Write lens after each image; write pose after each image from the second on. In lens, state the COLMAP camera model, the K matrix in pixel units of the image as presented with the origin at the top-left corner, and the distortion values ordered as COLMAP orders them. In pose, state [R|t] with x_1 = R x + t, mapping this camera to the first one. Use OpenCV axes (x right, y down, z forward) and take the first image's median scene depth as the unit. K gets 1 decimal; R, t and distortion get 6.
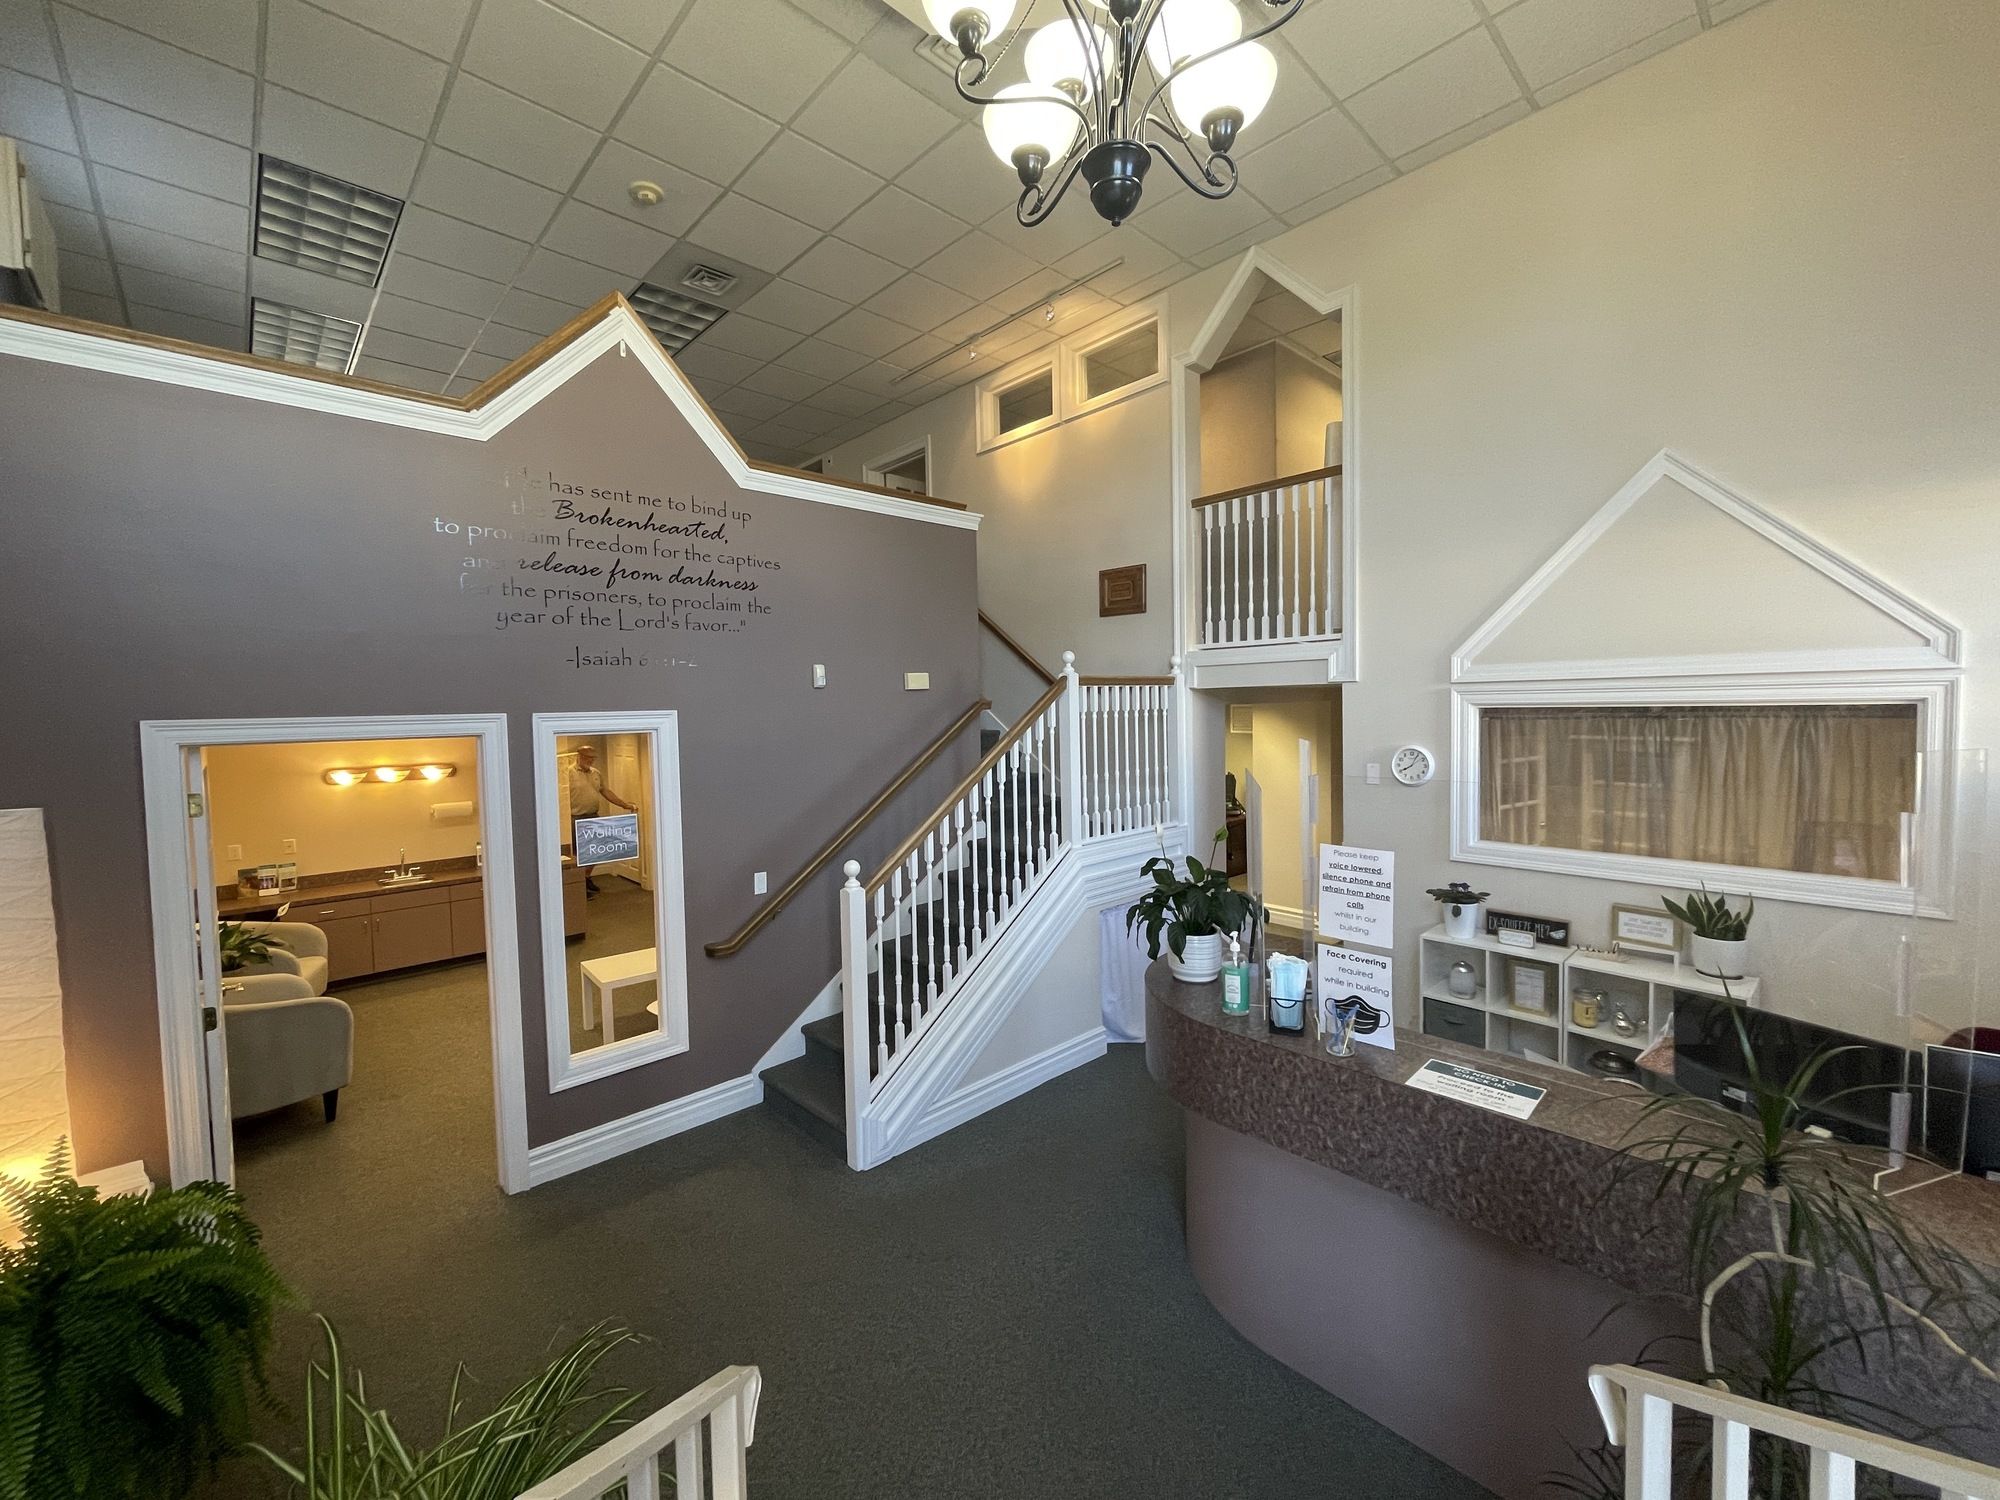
lens RADIAL K [[813.0, 0, 998.4], [0, 813.0, 741.2], [0, 0, 1]] dist [0.000131, 0.000159]
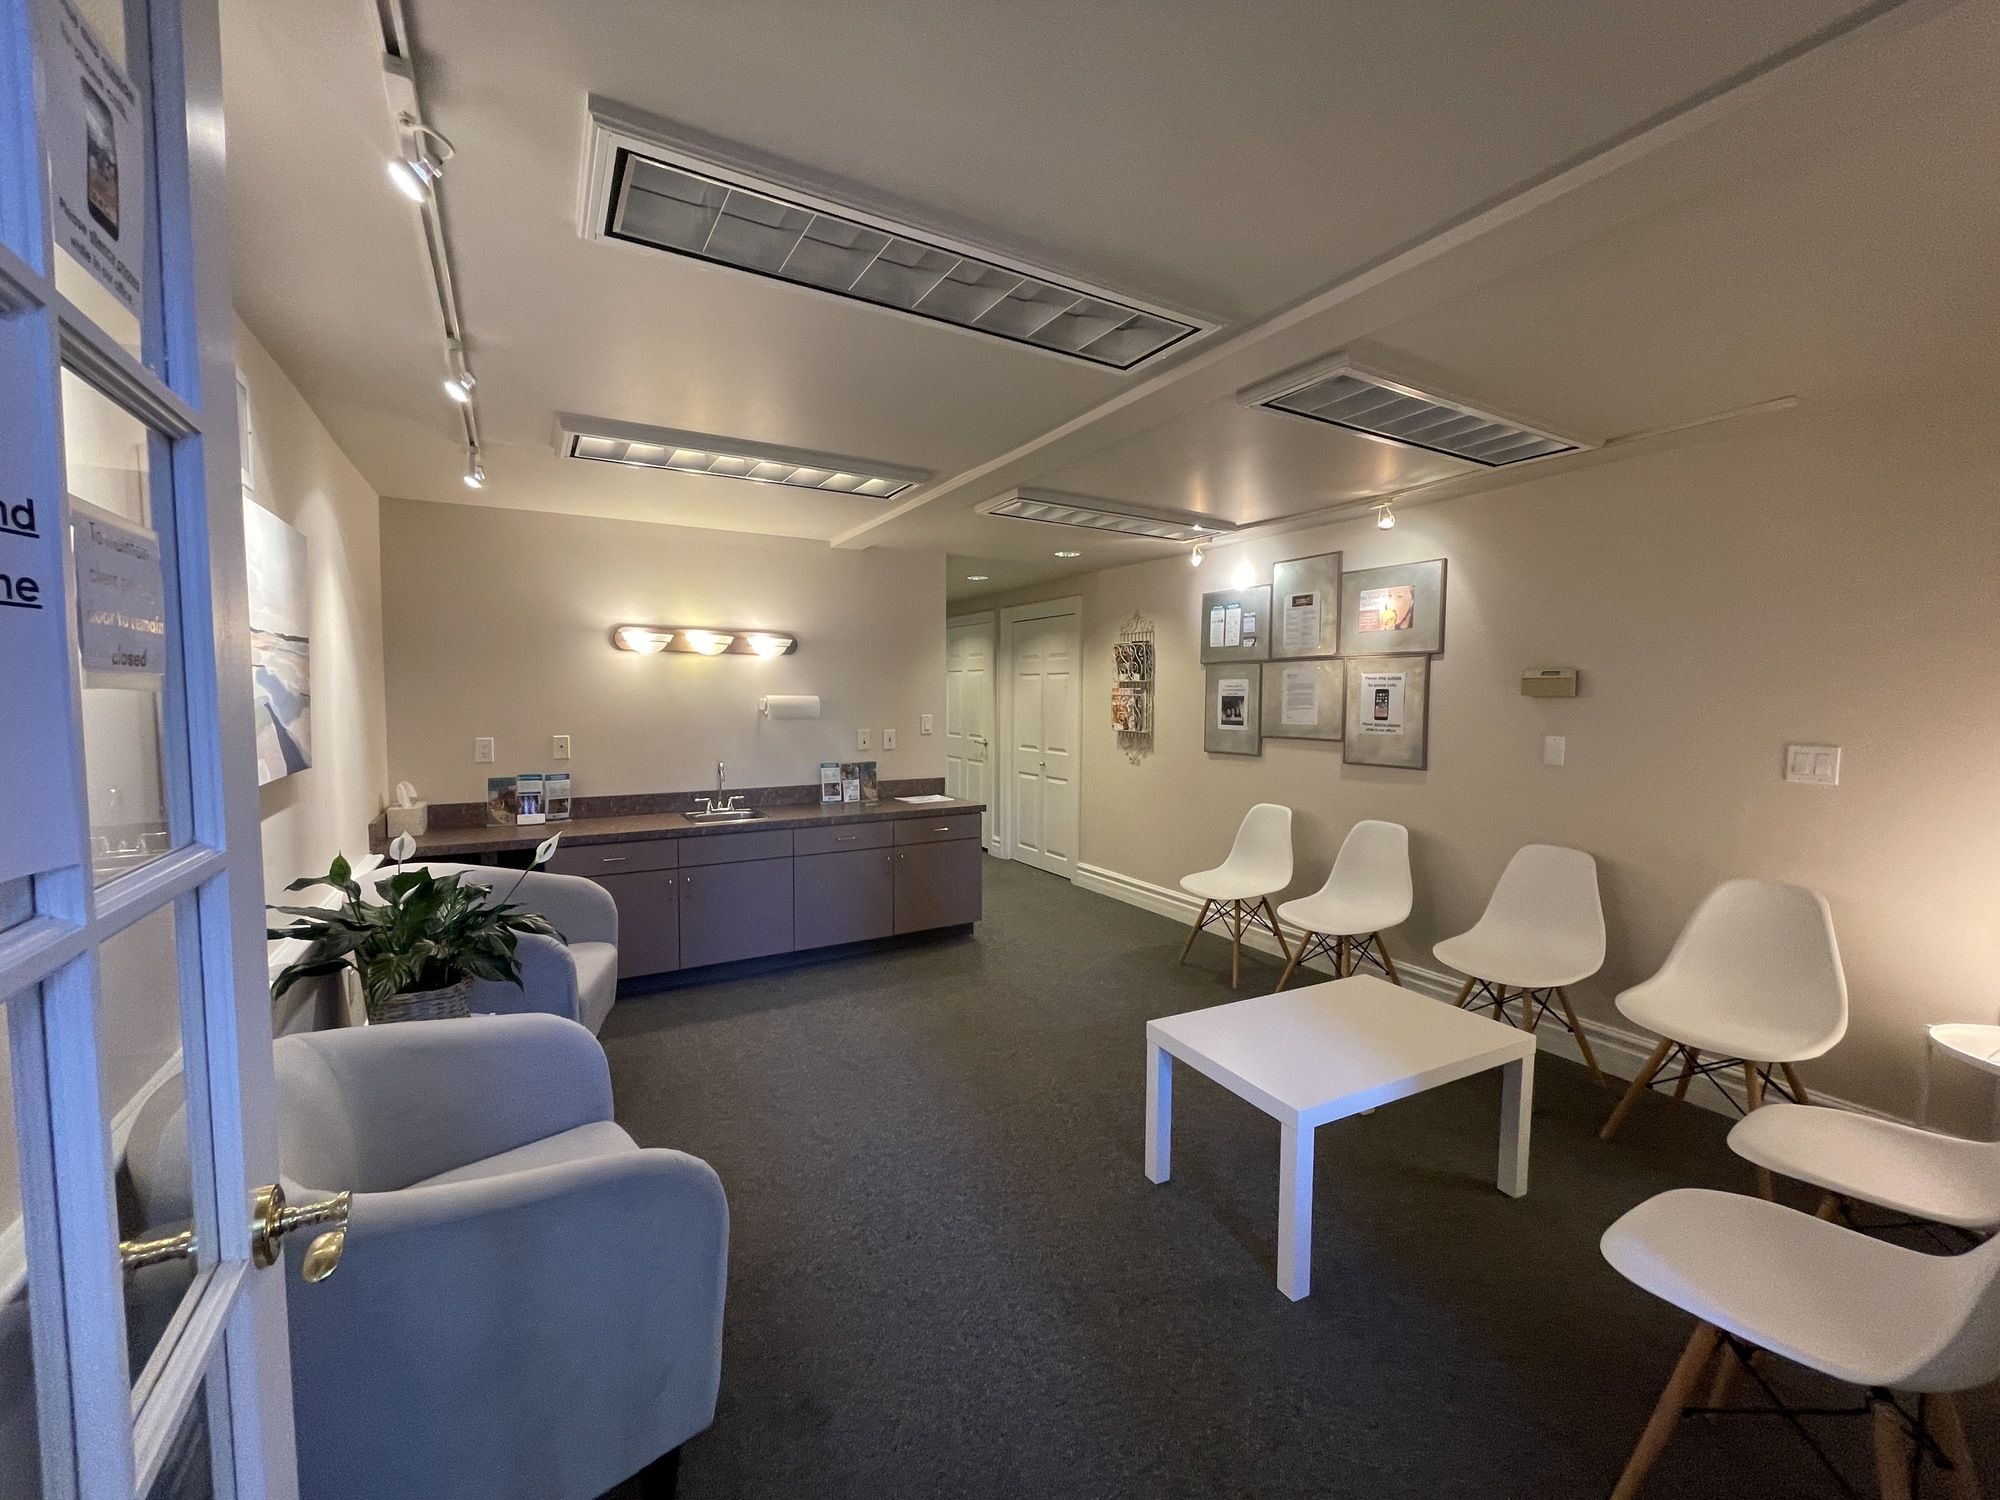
lens RADIAL K [[813.0, 0, 997.0], [0, 813.0, 751.6], [0, 0, 1]] dist [0.000131, 0.000159]
pose [[0.973509, 0.048722, -0.223396, -0.417743], [-0.042461, 0.998561, 0.032751, 0.099249], [0.224670, -0.022398, 0.974177, 0.479531]]
